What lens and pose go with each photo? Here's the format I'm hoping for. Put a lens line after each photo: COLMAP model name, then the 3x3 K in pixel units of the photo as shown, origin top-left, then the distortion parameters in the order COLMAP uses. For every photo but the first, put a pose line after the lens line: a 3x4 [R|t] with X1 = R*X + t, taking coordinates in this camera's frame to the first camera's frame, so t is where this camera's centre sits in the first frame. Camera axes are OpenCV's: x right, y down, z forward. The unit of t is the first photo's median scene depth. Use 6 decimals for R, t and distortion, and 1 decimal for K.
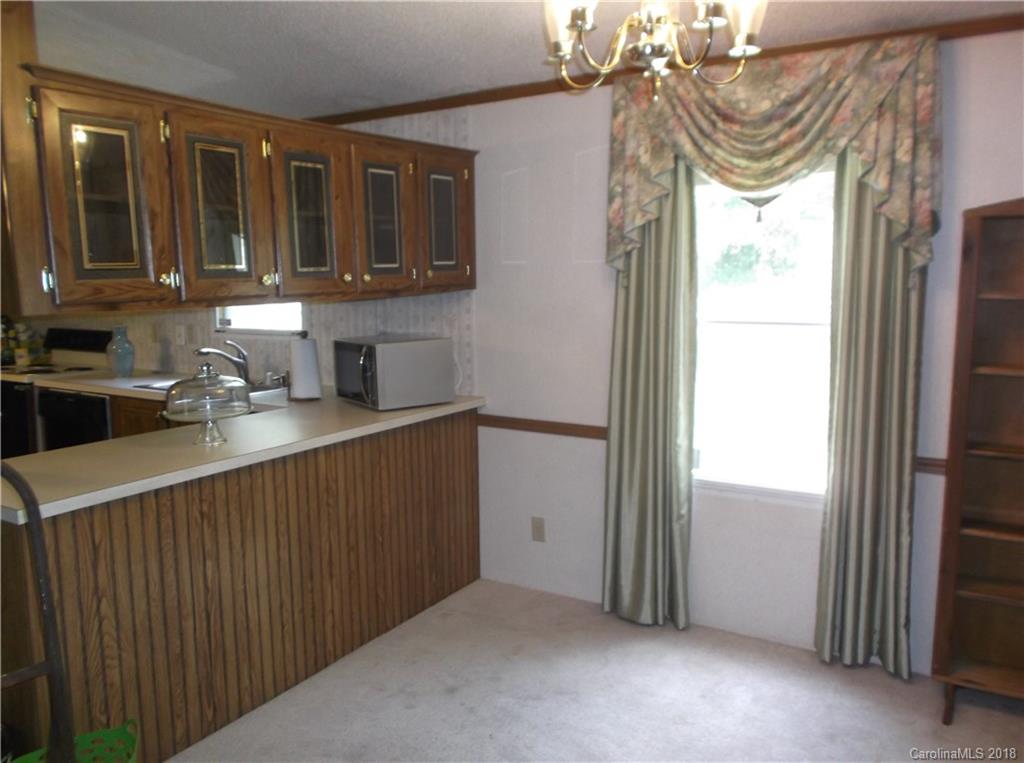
lens RADIAL K [[809.4, 0, 512.0], [0, 809.4, 381.5], [0, 0, 1]] dist [-0.011362, -0.009102]
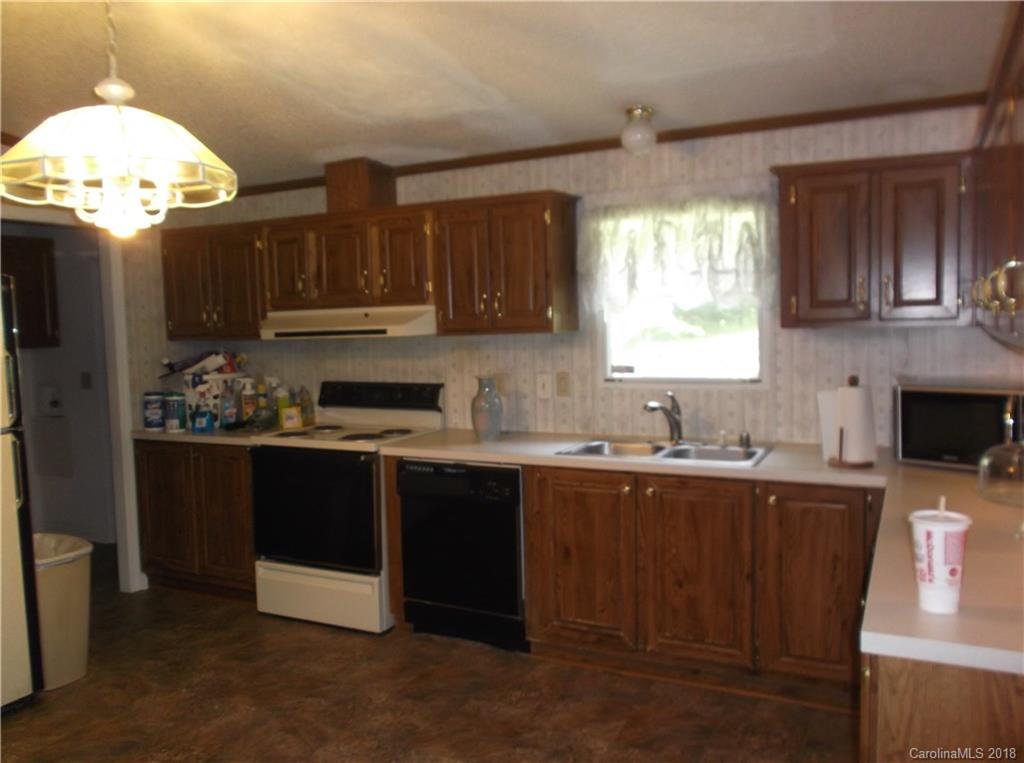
lens RADIAL K [[809.4, 0, 512.0], [0, 809.4, 381.5], [0, 0, 1]] dist [-0.011362, -0.009102]
pose [[0.994189, -0.022685, 0.105229, -0.546972], [0.028198, 0.998290, -0.051197, -0.022029], [-0.103888, 0.053866, 0.993129, 0.197524]]
